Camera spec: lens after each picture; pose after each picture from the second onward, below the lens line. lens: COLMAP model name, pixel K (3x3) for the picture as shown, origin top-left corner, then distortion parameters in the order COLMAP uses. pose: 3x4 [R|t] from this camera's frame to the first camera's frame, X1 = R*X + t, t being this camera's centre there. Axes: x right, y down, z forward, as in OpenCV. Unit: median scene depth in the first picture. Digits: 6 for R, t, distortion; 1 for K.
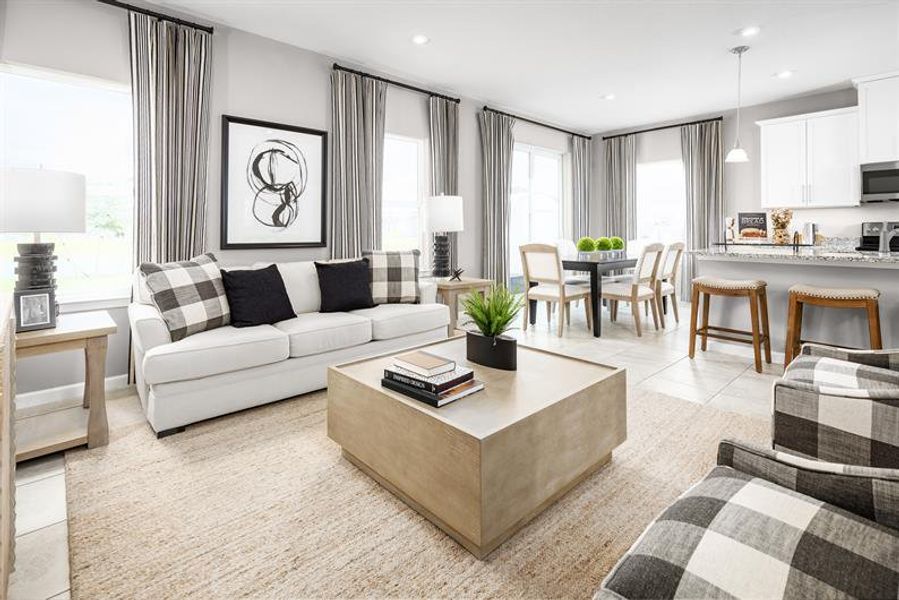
lens RADIAL K [[425.0, 0, 448.5], [0, 425.0, 228.4], [0, 0, 1]] dist [0.000744, 0.000293]
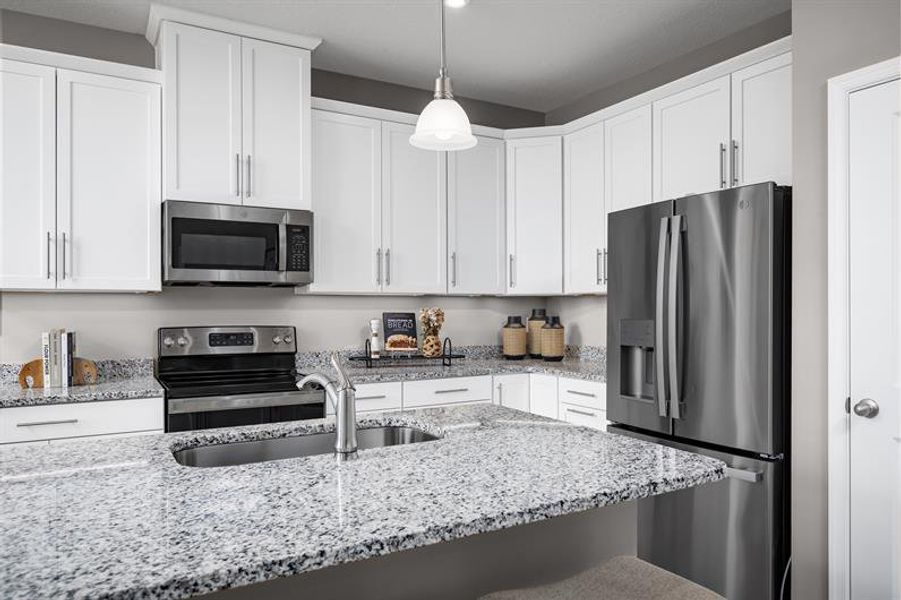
lens RADIAL K [[628.4, 0, 450.3], [0, 628.4, 308.7], [0, 0, 1]] dist [-0.005197, -0.002104]
pose [[0.231731, 0.000373, 0.972780, 0.382939], [0.001079, 0.999999, -0.000640, -0.034379], [-0.972779, 0.001198, 0.231730, 0.540468]]
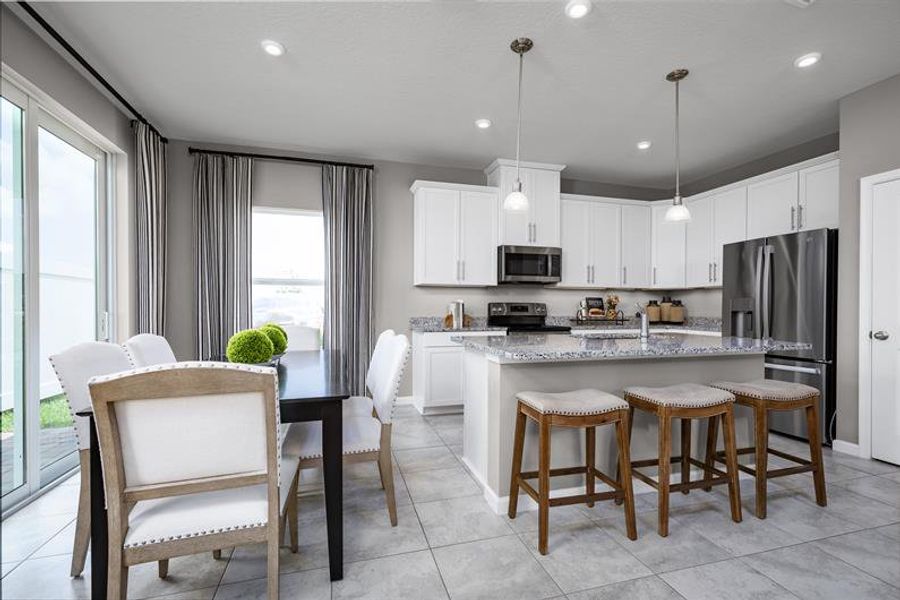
lens RADIAL K [[409.2, 0, 452.6], [0, 409.2, 308.2], [0, 0, 1]] dist [0.011006, 0.000084]
pose [[0.450256, -0.001914, 0.892898, 0.041421], [-0.004194, 0.999982, 0.004259, -0.004150], [-0.892890, -0.005663, 0.450239, 0.650508]]
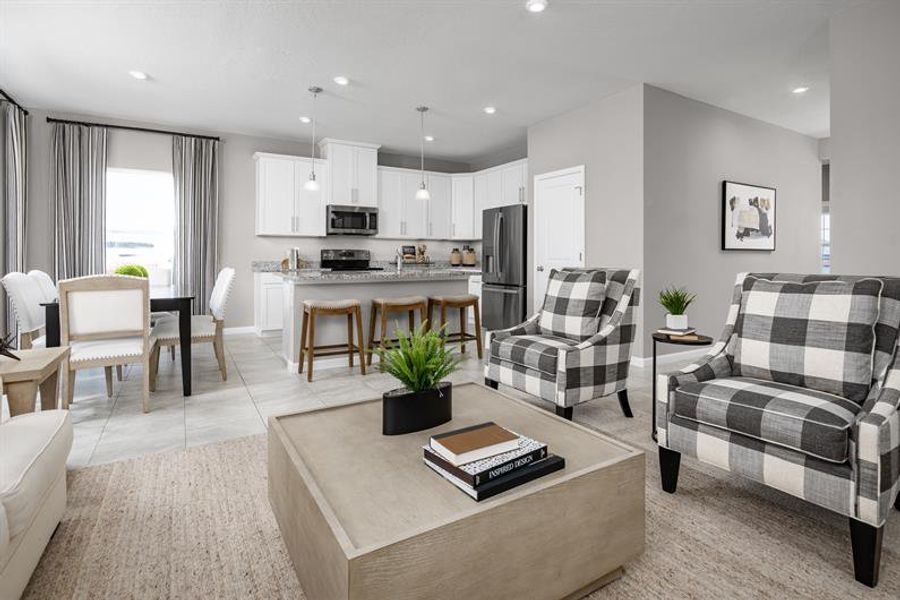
lens RADIAL K [[451.8, 0, 450.4], [0, 451.8, 254.3], [0, 0, 1]] dist [0.000635, -0.000040]
pose [[0.207752, 0.003289, 0.978176, -0.305311], [-0.003077, 0.999992, -0.002709, 0.003543], [-0.978177, -0.002447, 0.207760, 0.339158]]
